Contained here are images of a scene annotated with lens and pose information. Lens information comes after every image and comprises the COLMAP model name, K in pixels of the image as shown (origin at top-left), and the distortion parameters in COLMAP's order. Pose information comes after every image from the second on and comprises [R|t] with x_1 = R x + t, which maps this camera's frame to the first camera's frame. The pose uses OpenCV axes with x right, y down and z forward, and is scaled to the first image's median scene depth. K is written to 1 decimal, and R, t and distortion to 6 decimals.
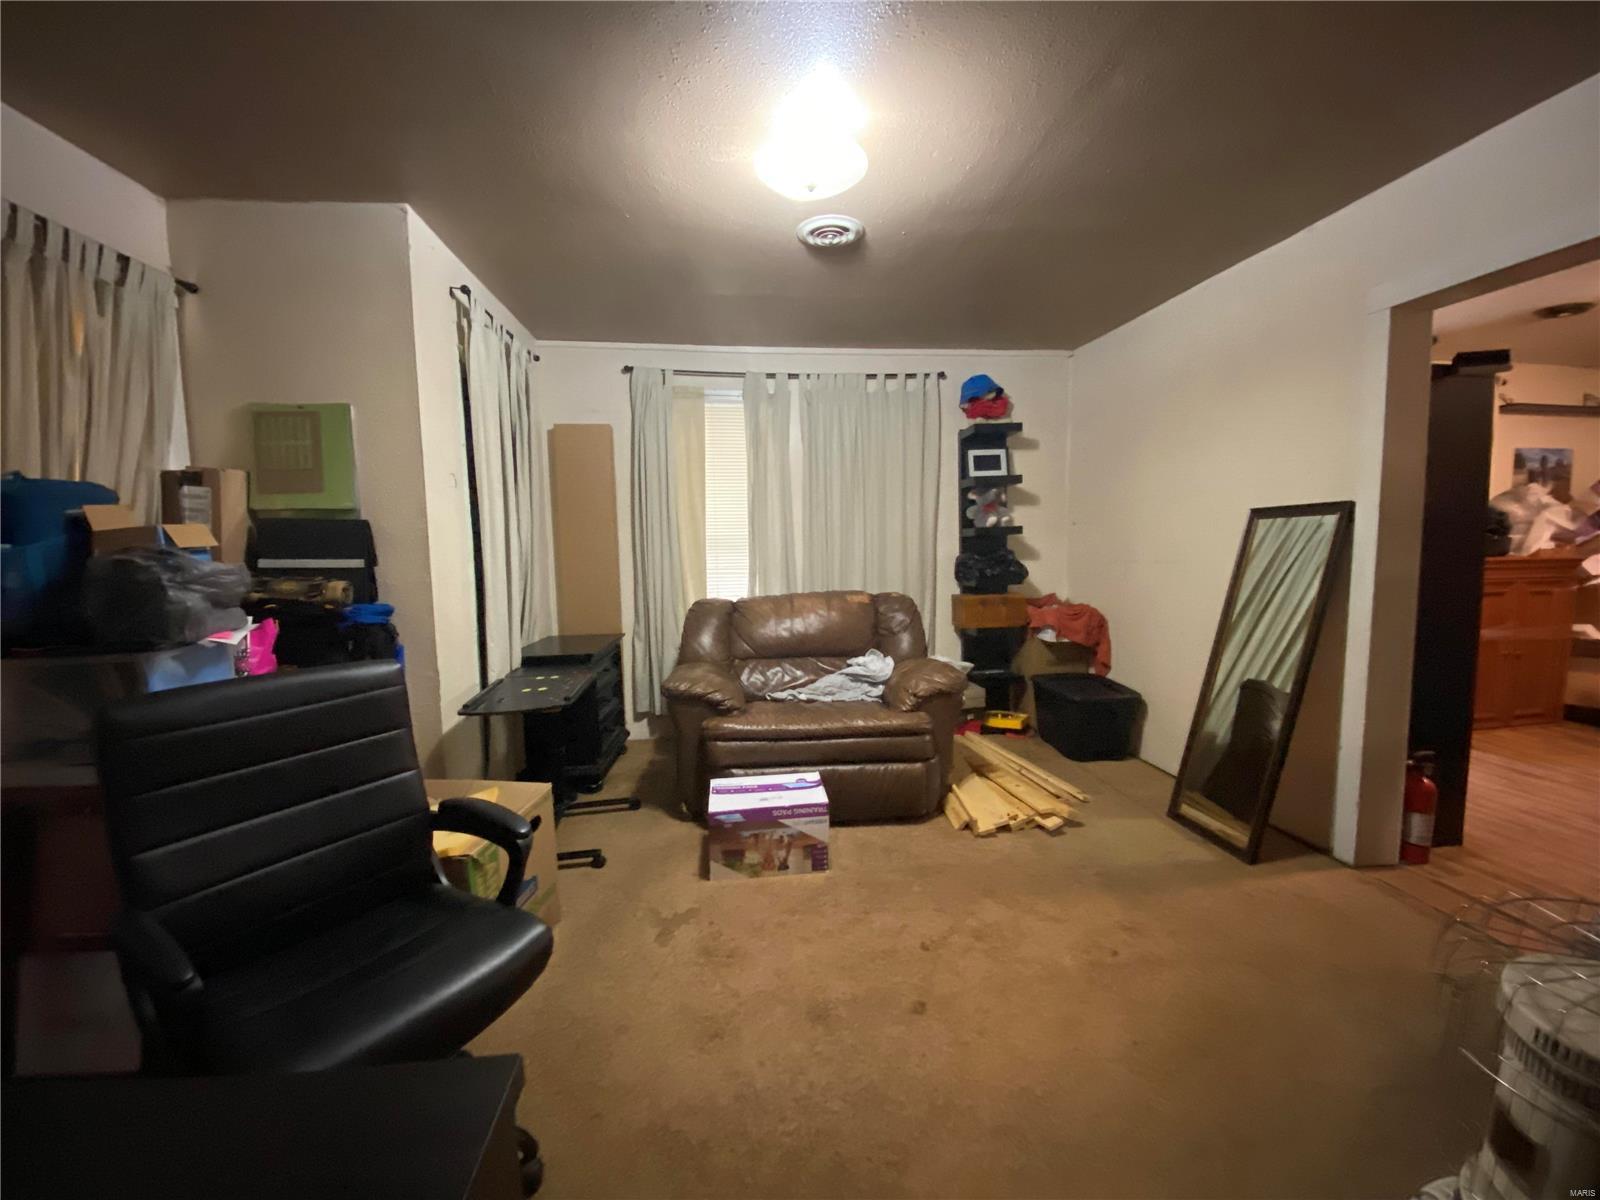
lens RADIAL K [[647.3, 0, 792.5], [0, 647.3, 594.7], [0, 0, 1]] dist [0.000258, -0.000383]
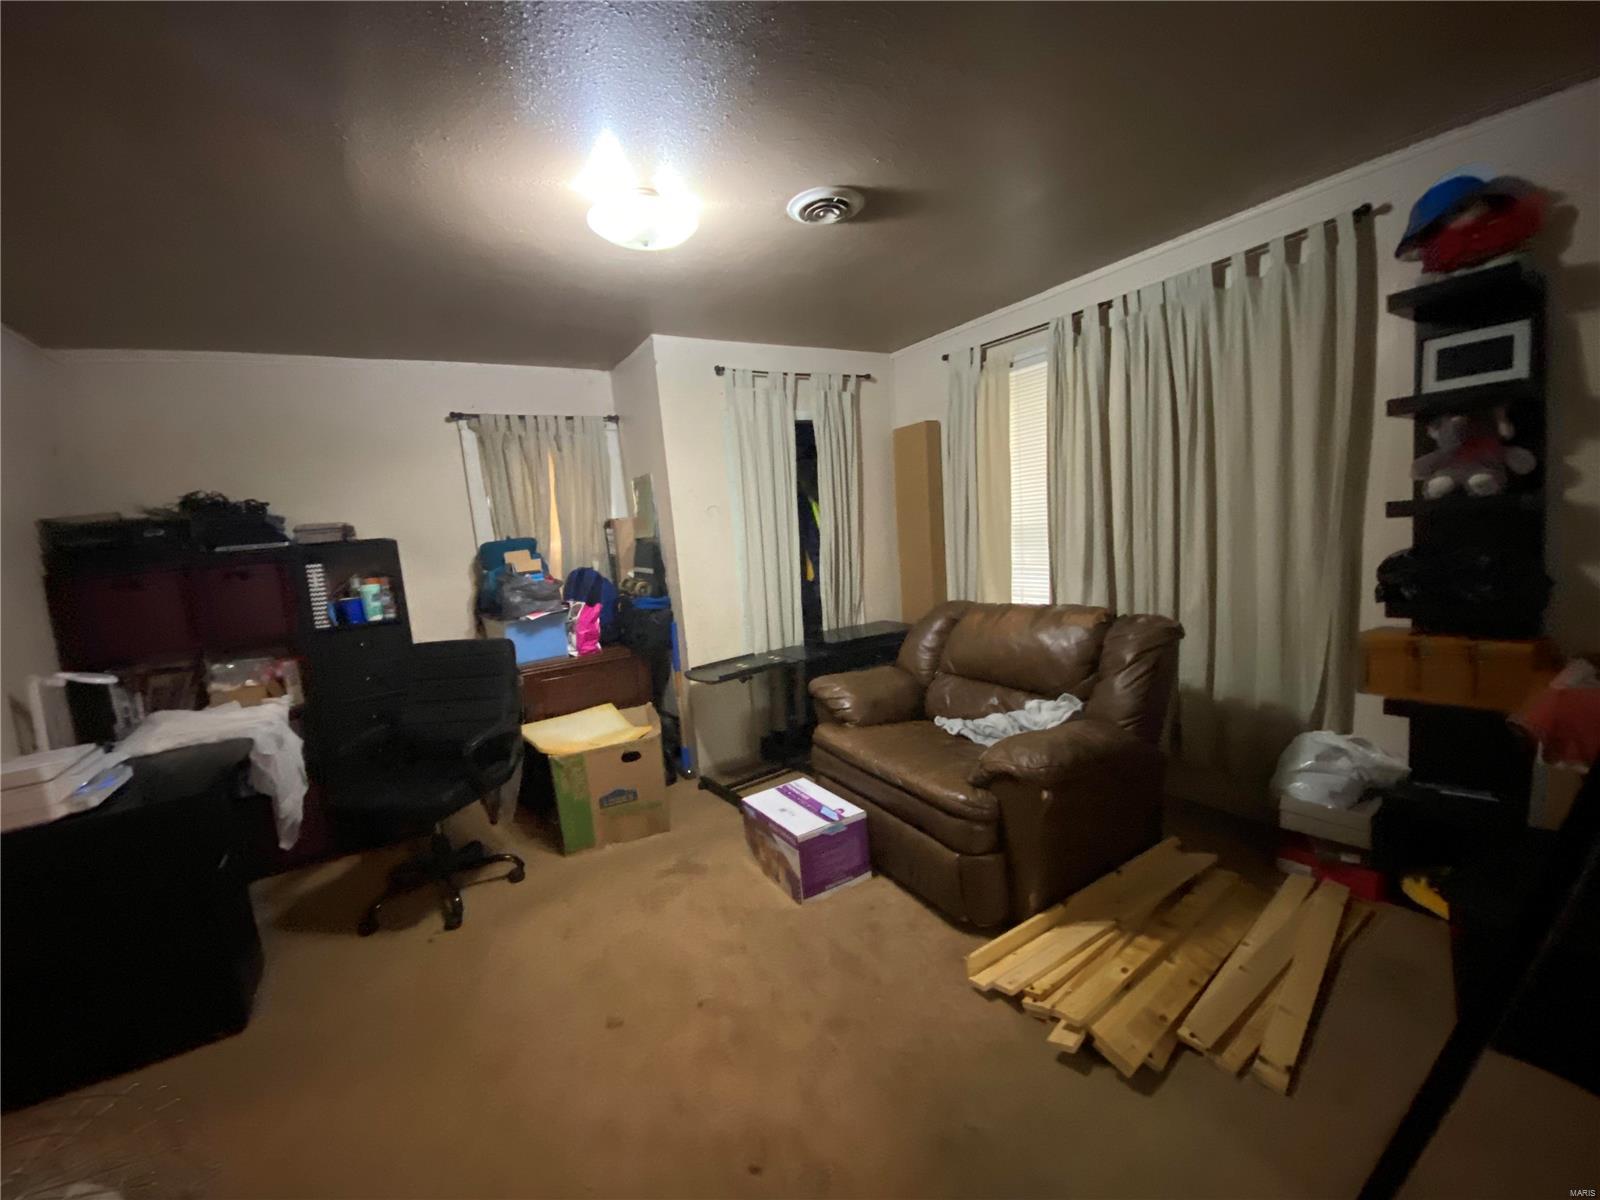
lens RADIAL K [[633.3, 0, 797.3], [0, 633.3, 605.4], [0, 0, 1]] dist [0.000831, -0.017296]
pose [[0.442765, 0.089109, -0.892199, 0.764246], [-0.004159, 0.995243, 0.097336, -0.099676], [0.896628, -0.039387, 0.441029, 0.530645]]
